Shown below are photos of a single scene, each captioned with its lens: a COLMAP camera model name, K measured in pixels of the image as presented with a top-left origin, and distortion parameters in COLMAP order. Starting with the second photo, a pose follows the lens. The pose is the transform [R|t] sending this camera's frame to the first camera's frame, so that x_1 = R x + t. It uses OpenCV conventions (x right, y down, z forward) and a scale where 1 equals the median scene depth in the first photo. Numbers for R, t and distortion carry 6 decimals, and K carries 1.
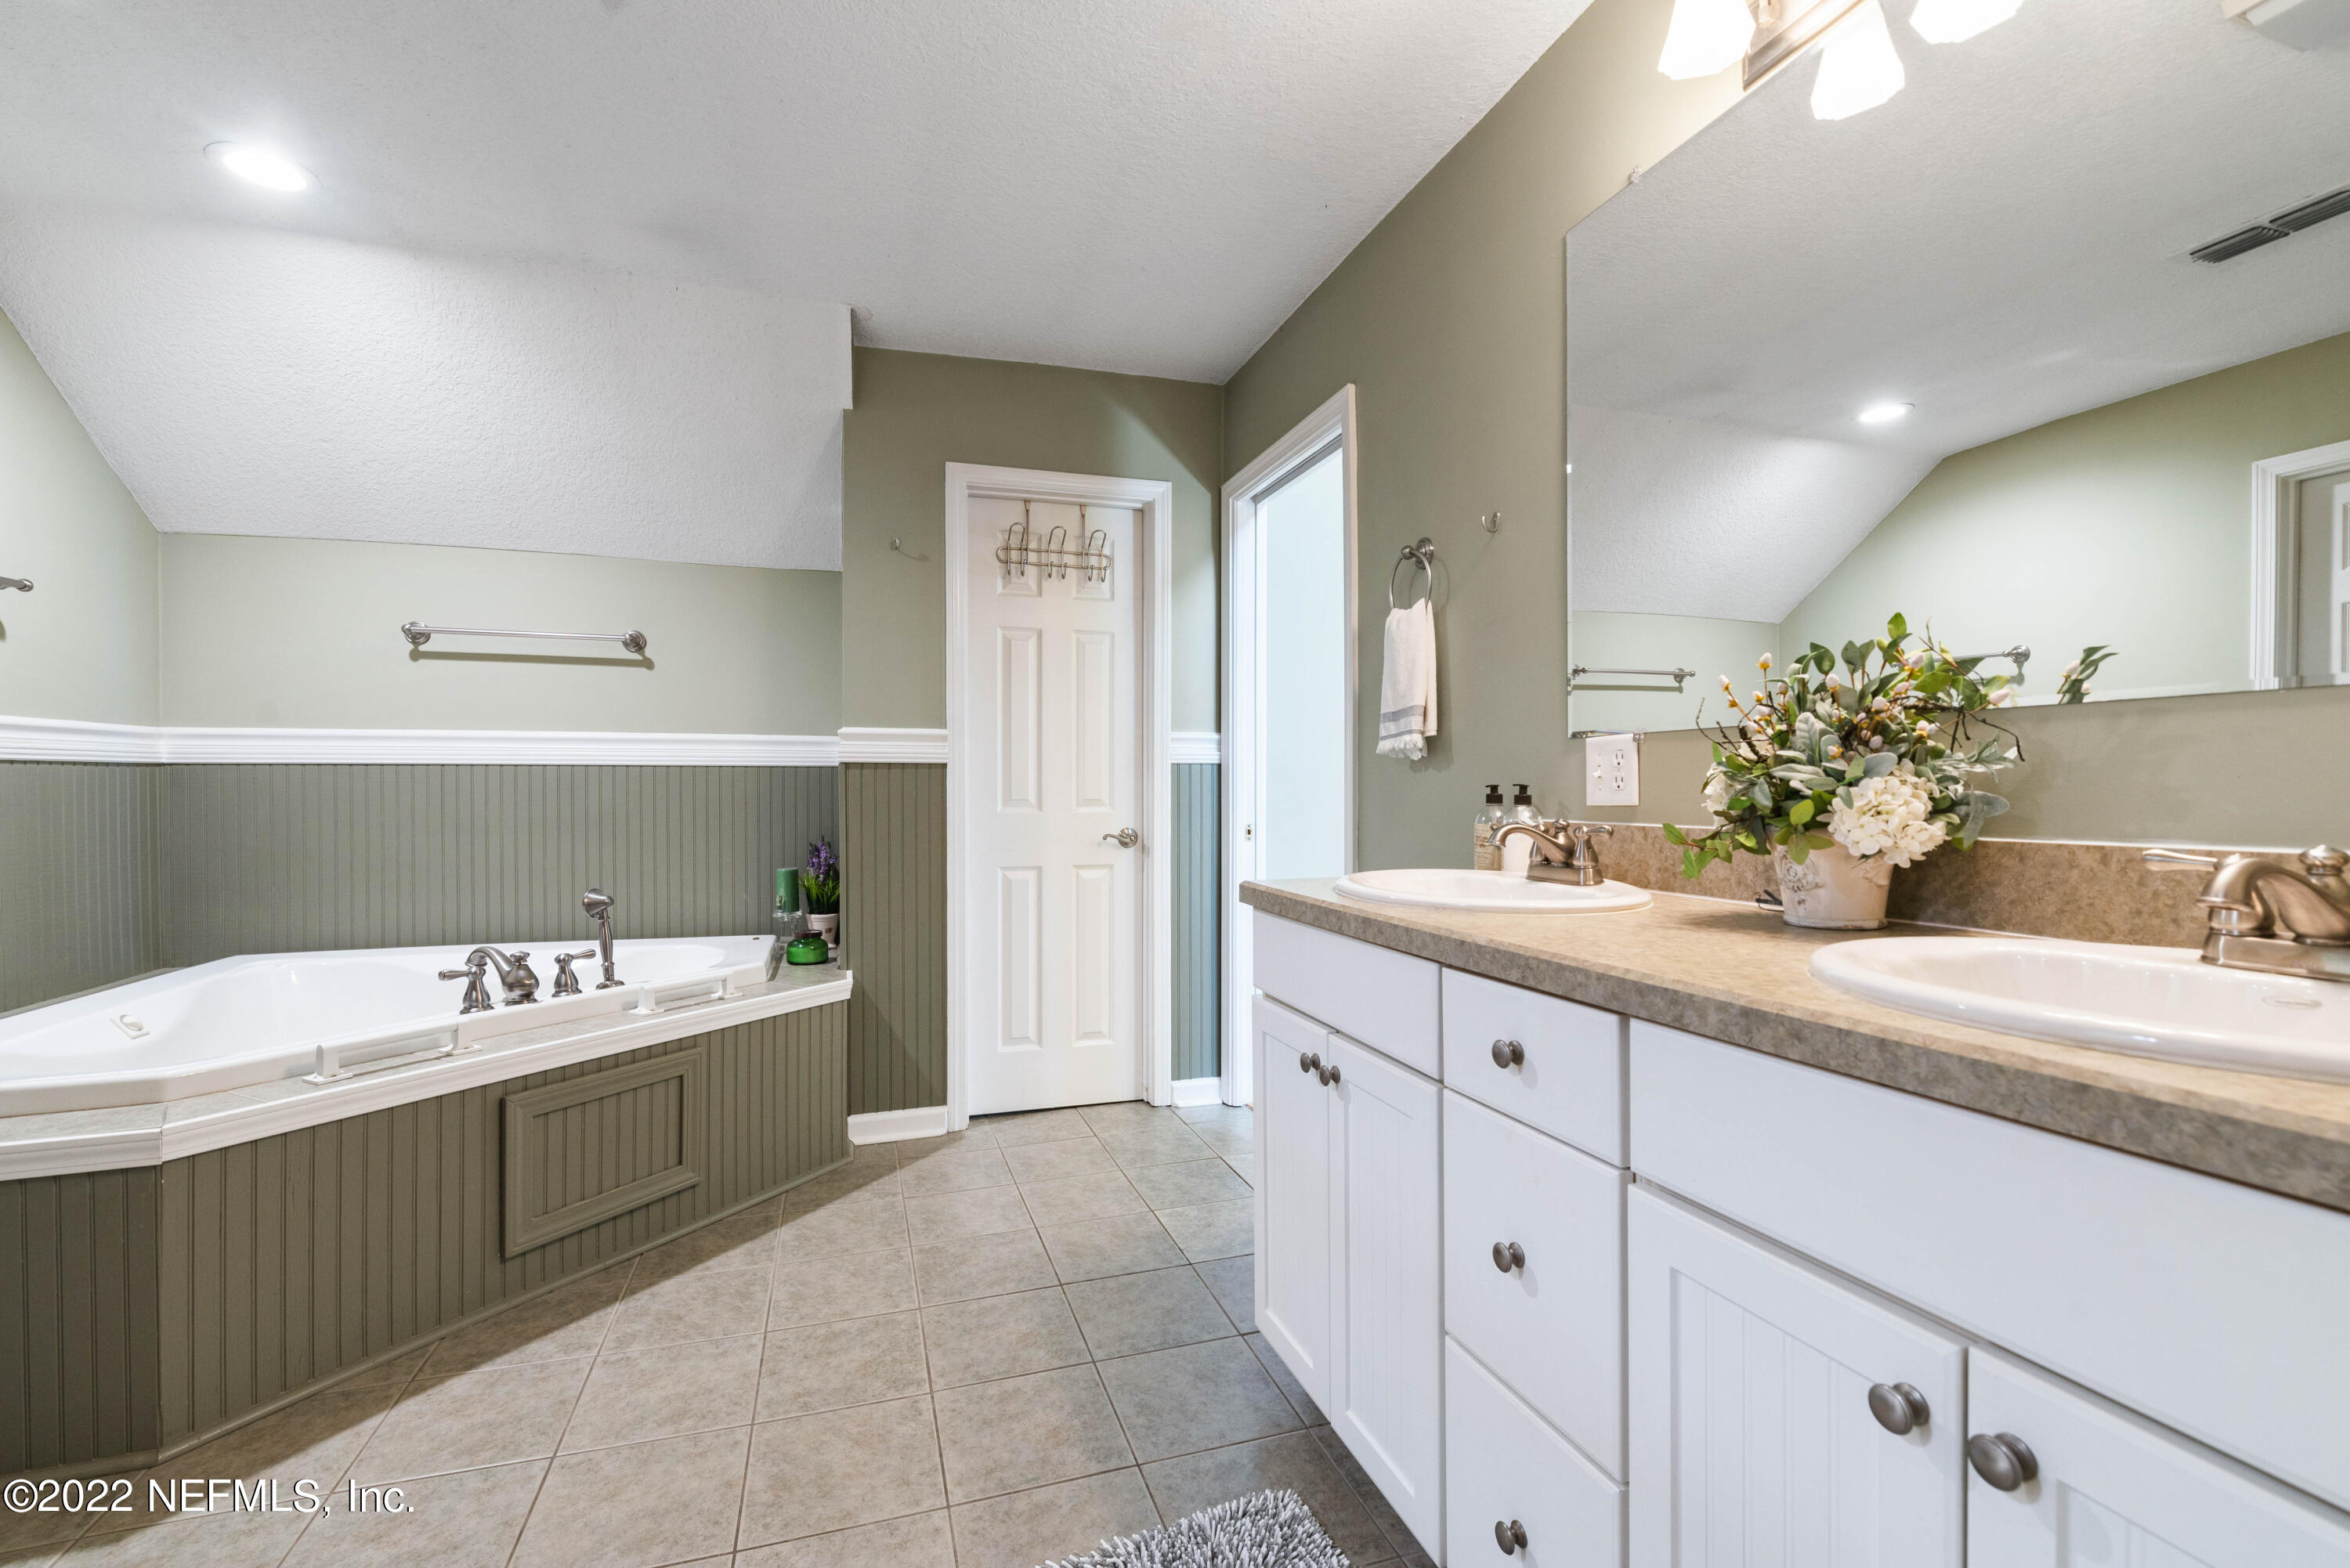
lens RADIAL K [[1017.8, 0, 1172.8], [0, 1017.8, 782.7], [0, 0, 1]] dist [0.000270, -0.000189]
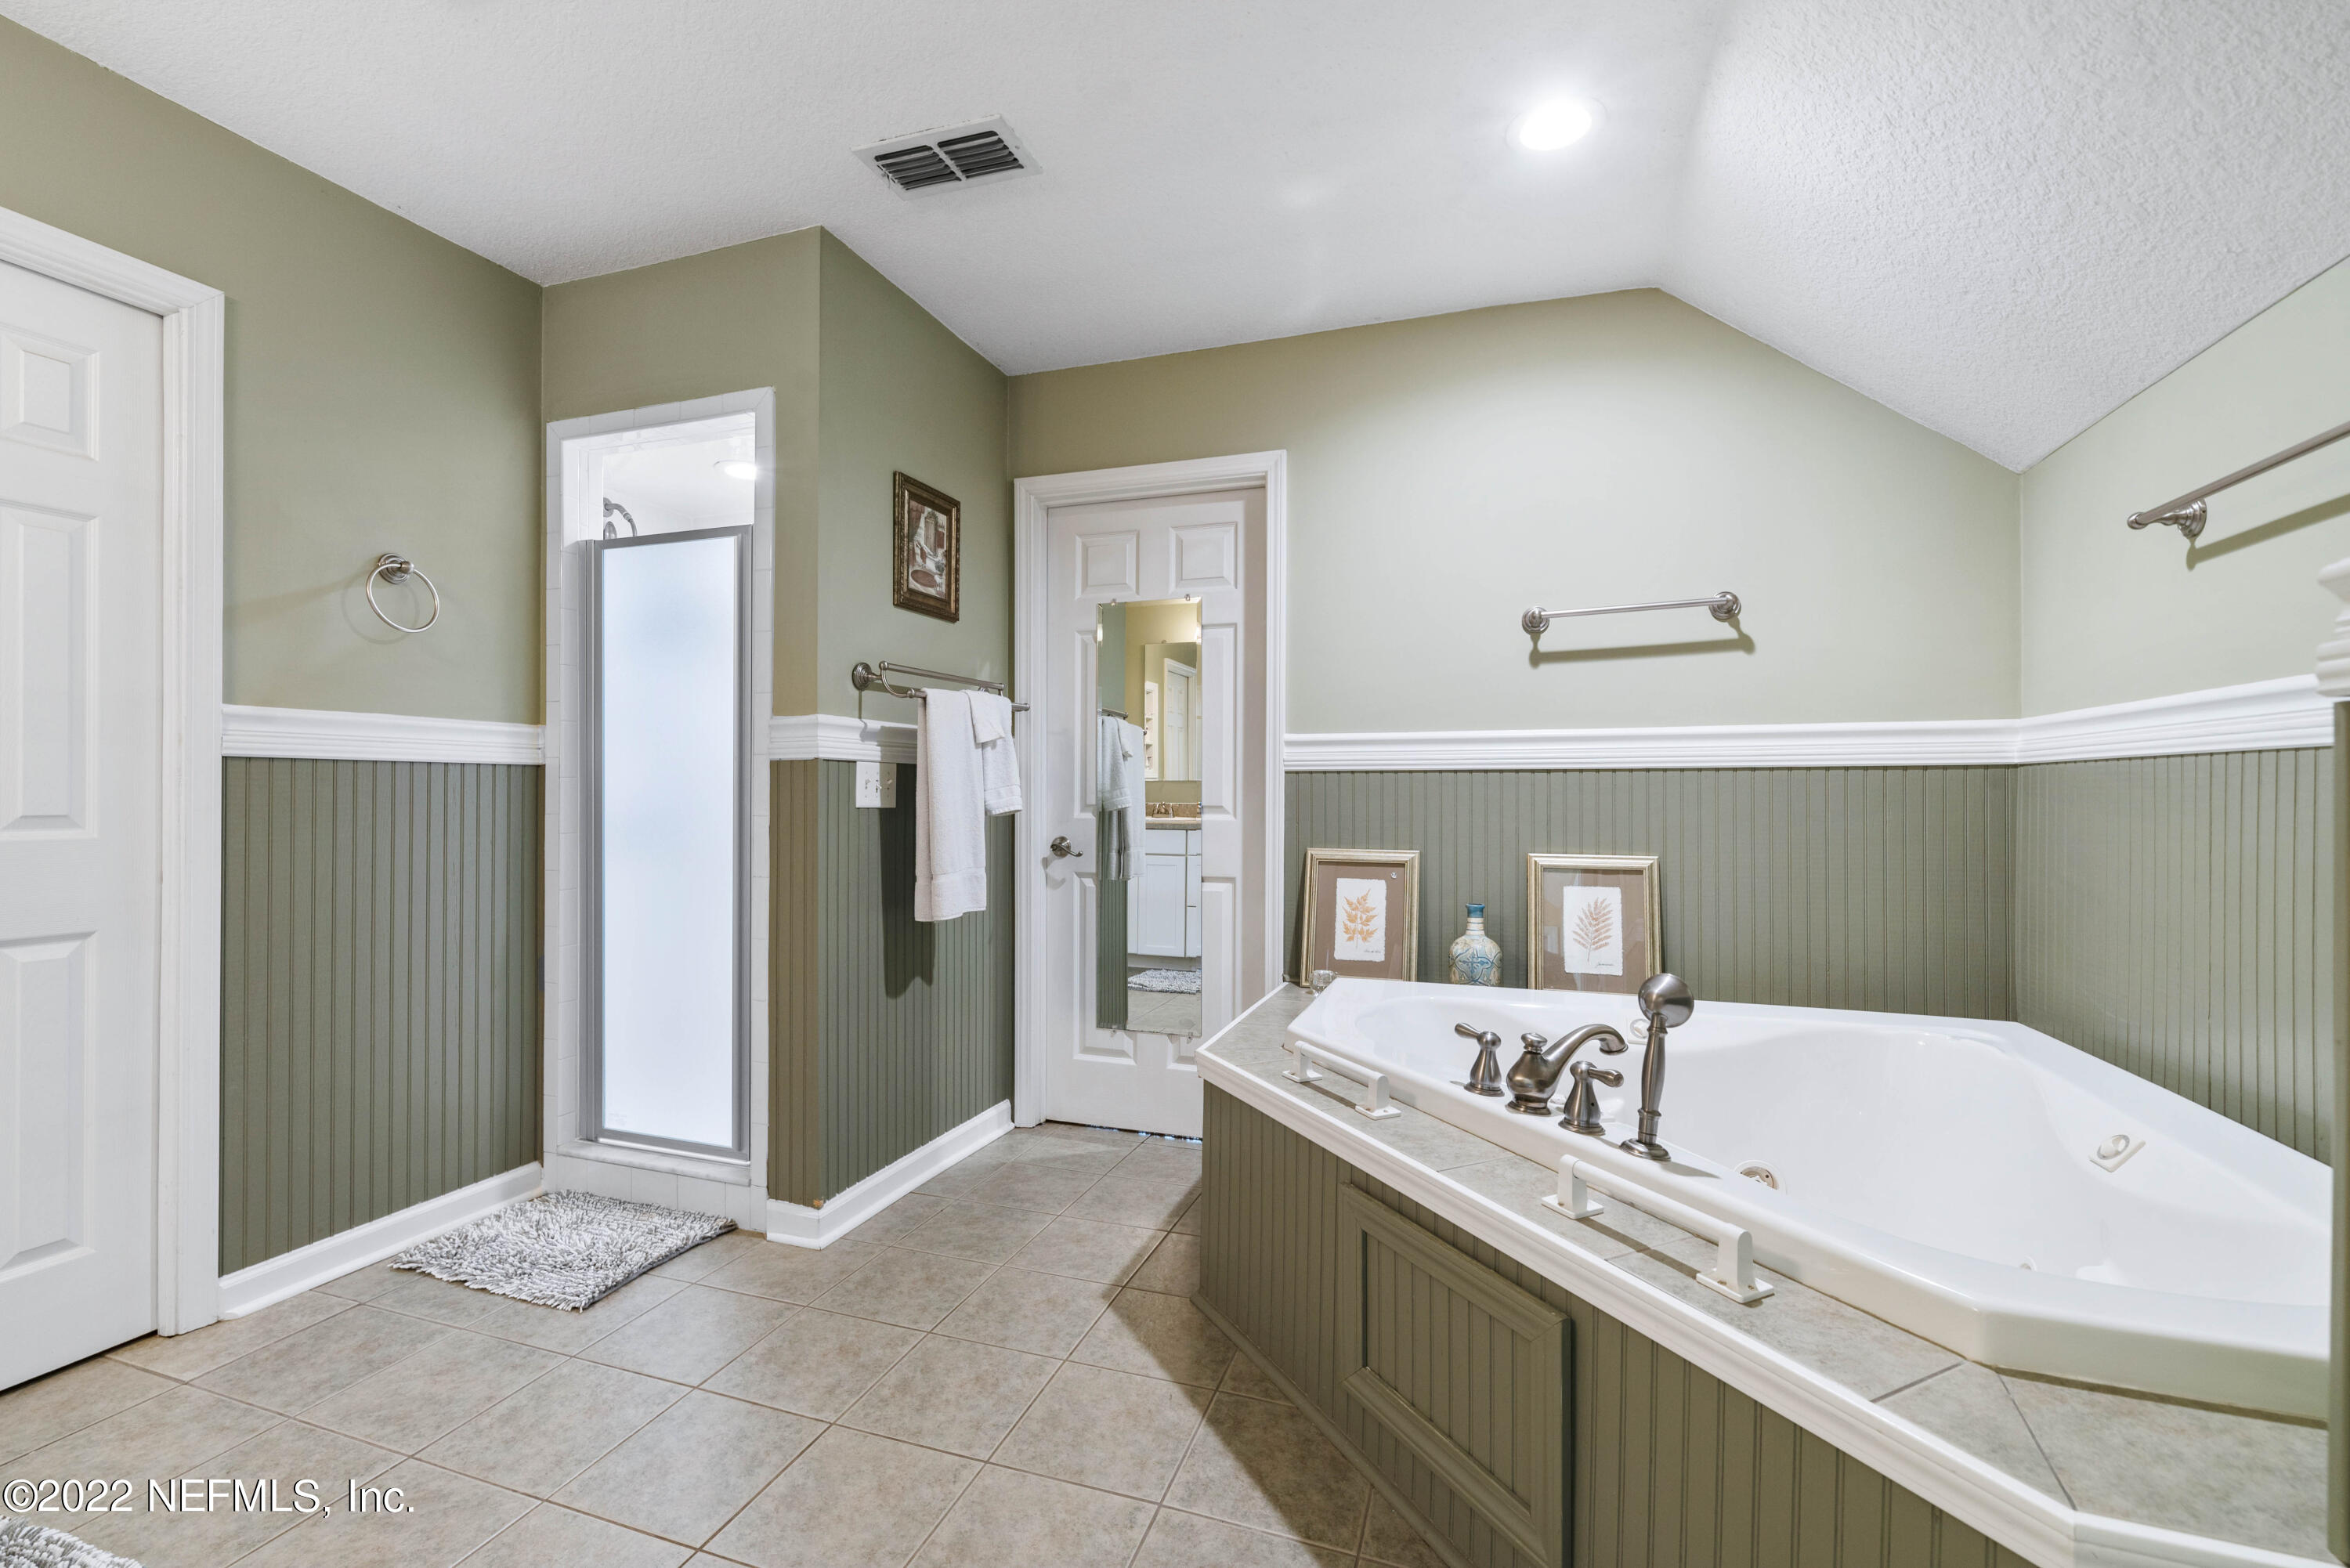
lens RADIAL K [[1017.8, 0, 1172.8], [0, 1017.8, 782.7], [0, 0, 1]] dist [0.000270, -0.000189]
pose [[-0.613101, -0.002946, -0.789999, 0.060113], [0.009181, 0.999899, -0.010854, -0.001548], [0.789952, -0.013907, -0.613012, 1.317242]]
